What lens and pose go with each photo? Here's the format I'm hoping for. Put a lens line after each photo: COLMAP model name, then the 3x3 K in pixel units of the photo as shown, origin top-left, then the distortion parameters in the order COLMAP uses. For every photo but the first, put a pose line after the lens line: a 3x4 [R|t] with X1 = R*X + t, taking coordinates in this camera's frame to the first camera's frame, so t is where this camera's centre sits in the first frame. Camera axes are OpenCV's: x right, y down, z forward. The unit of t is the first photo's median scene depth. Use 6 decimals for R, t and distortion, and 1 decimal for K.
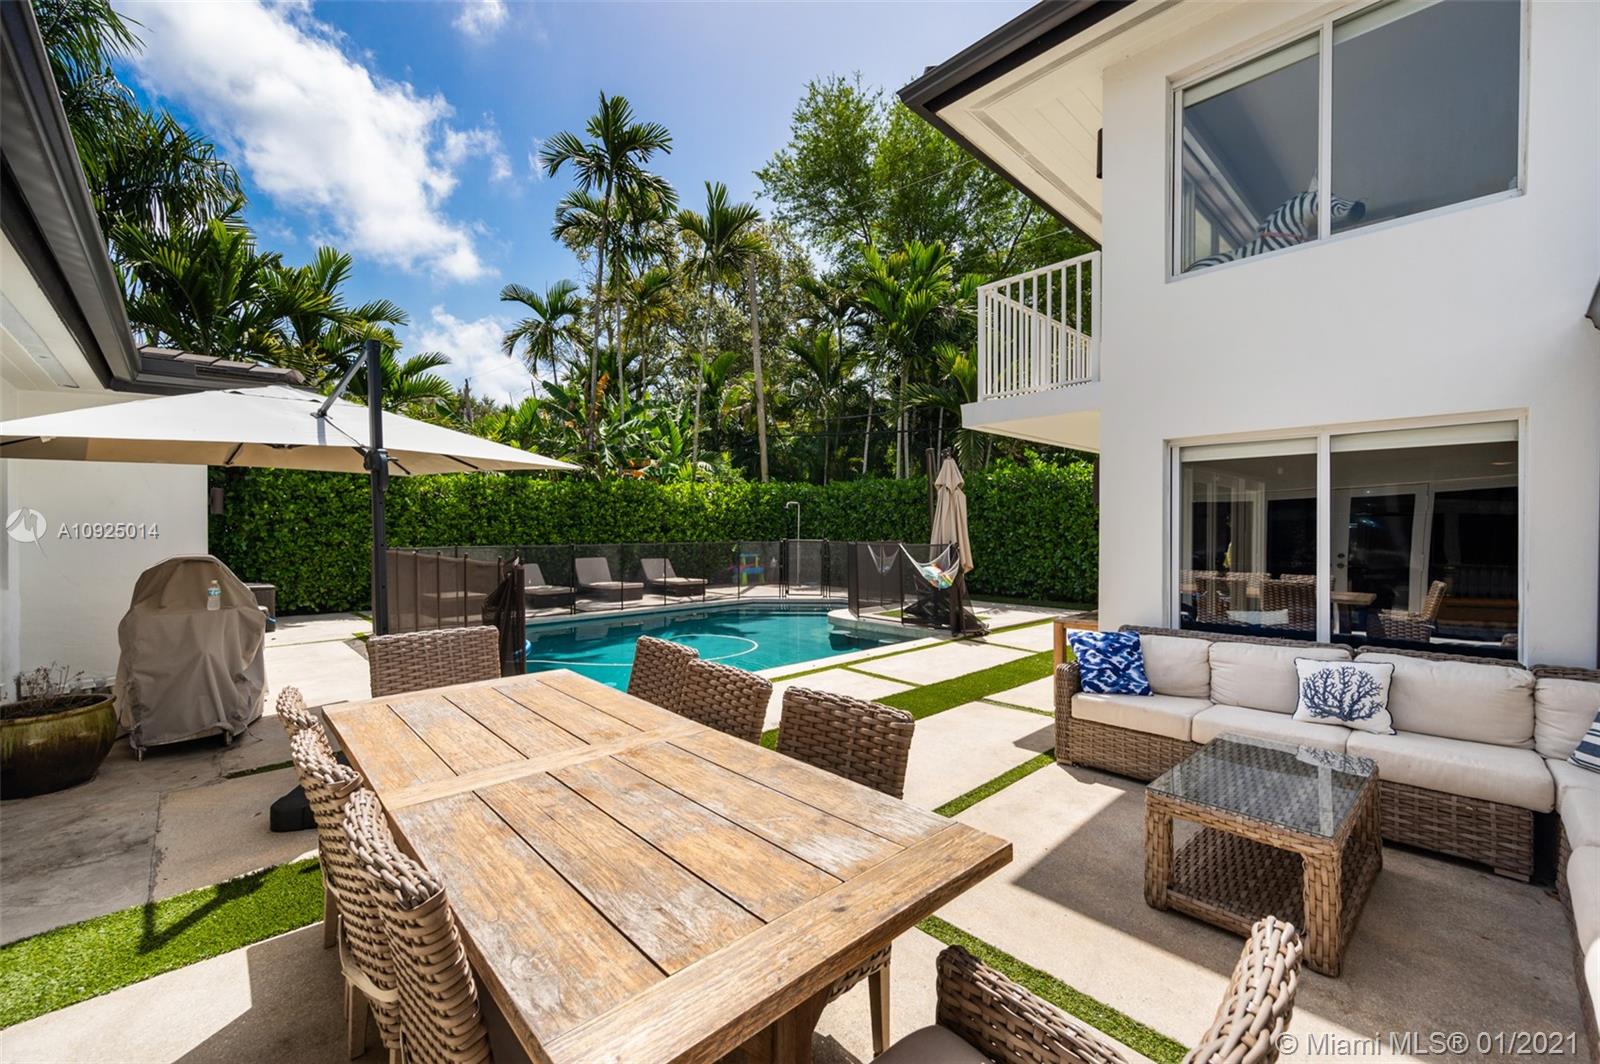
lens RADIAL K [[638.5, 0, 800.9], [0, 638.5, 529.3], [0, 0, 1]] dist [0.001174, -0.000112]
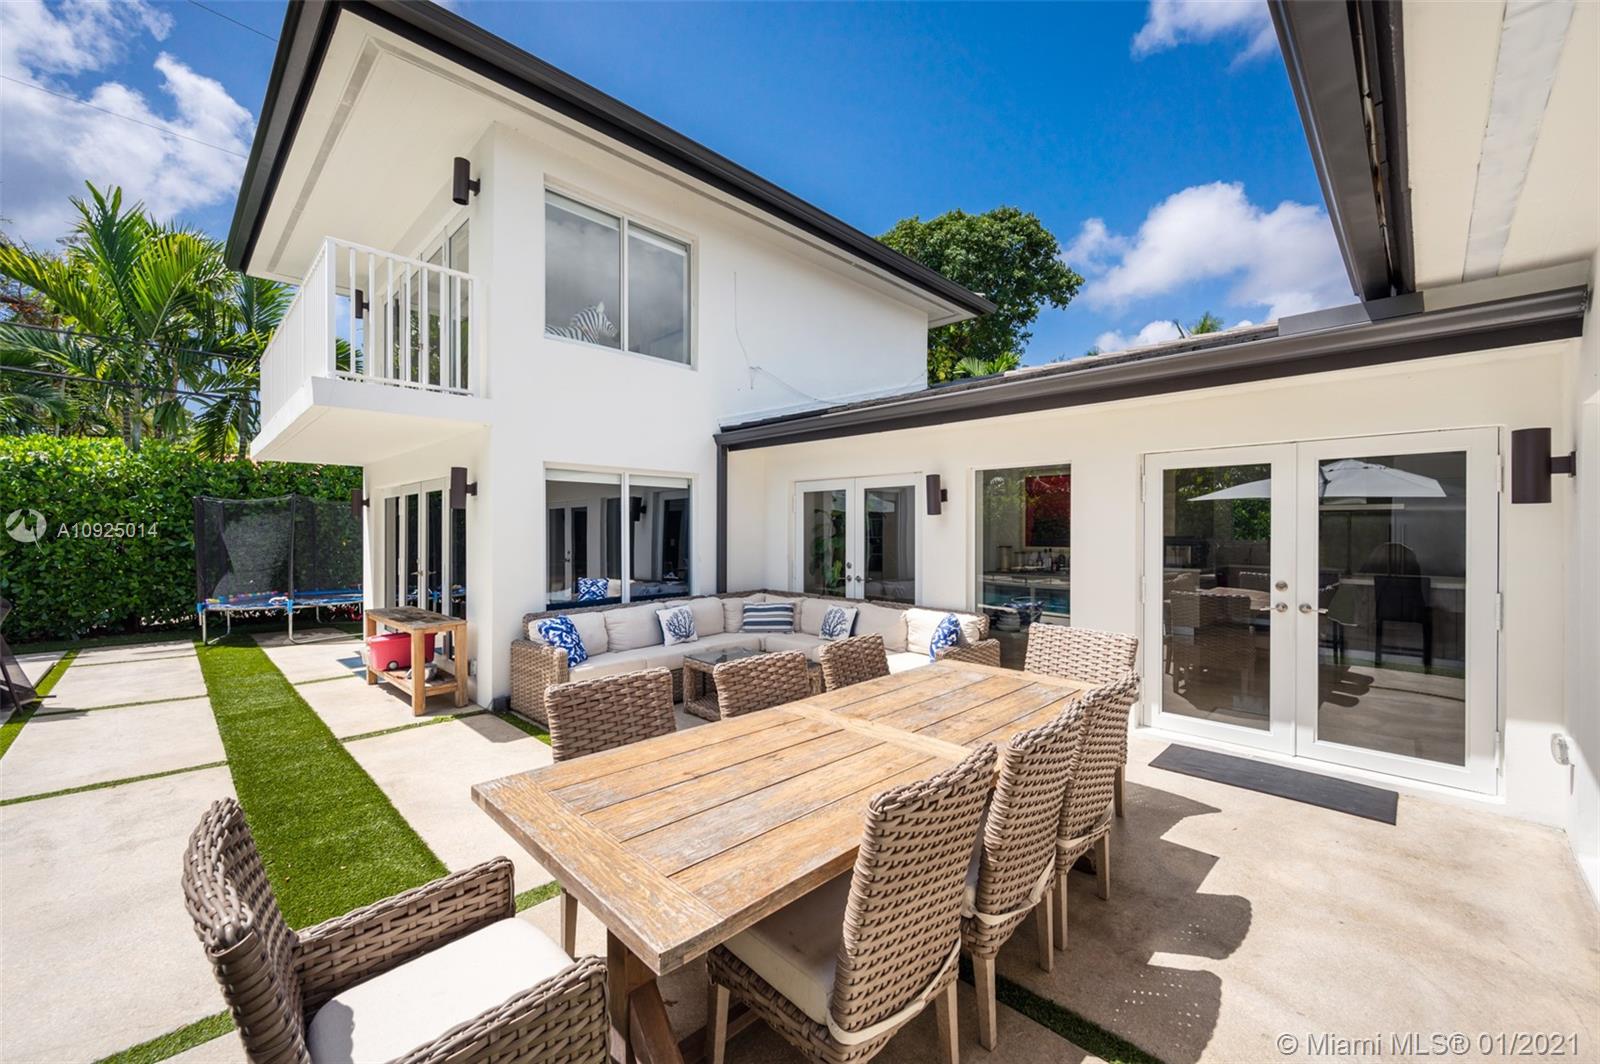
lens RADIAL K [[638.5, 0, 800.9], [0, 638.5, 529.3], [0, 0, 1]] dist [0.001174, -0.000112]
pose [[-0.036913, 0.001349, 0.999318, -0.766234], [0.001589, 0.999998, -0.001291, -0.004847], [-0.999317, 0.001541, -0.036915, 0.595732]]
